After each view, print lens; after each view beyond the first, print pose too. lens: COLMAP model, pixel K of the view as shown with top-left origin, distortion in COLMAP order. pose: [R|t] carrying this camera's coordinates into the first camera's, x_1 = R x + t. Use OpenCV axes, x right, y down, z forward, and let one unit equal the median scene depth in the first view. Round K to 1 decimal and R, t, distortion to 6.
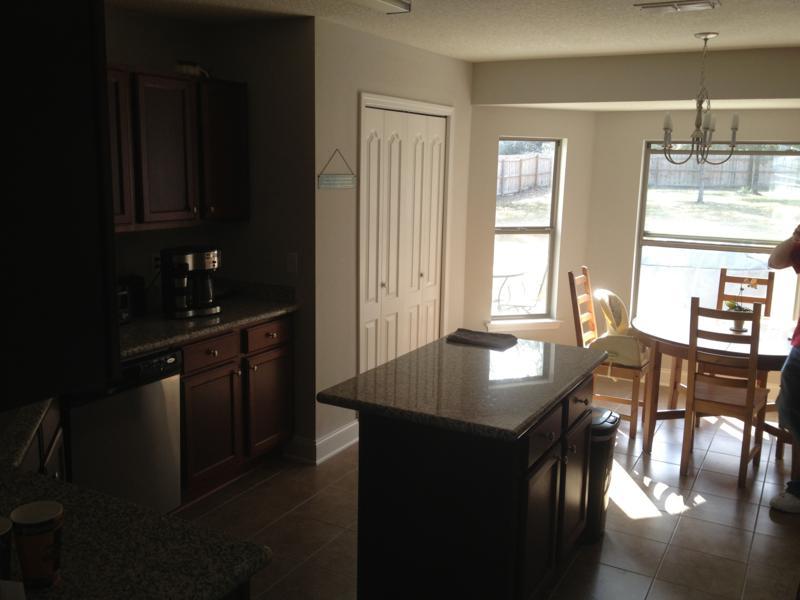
lens RADIAL K [[757.2, 0, 398.5], [0, 757.2, 299.7], [0, 0, 1]] dist [0.051030, 0.000000]
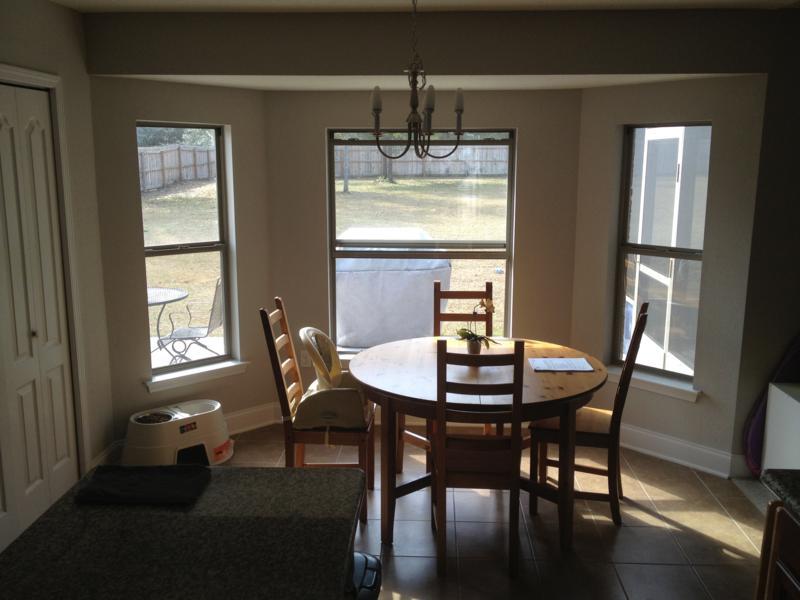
lens RADIAL K [[757.2, 0, 402.2], [0, 757.2, 303.0], [0, 0, 1]] dist [0.051030, 0.000000]
pose [[0.896248, -0.101372, 0.431814, 0.031567], [0.094816, 0.994816, 0.036747, -0.051225], [-0.433301, 0.008009, 0.901214, 0.264981]]
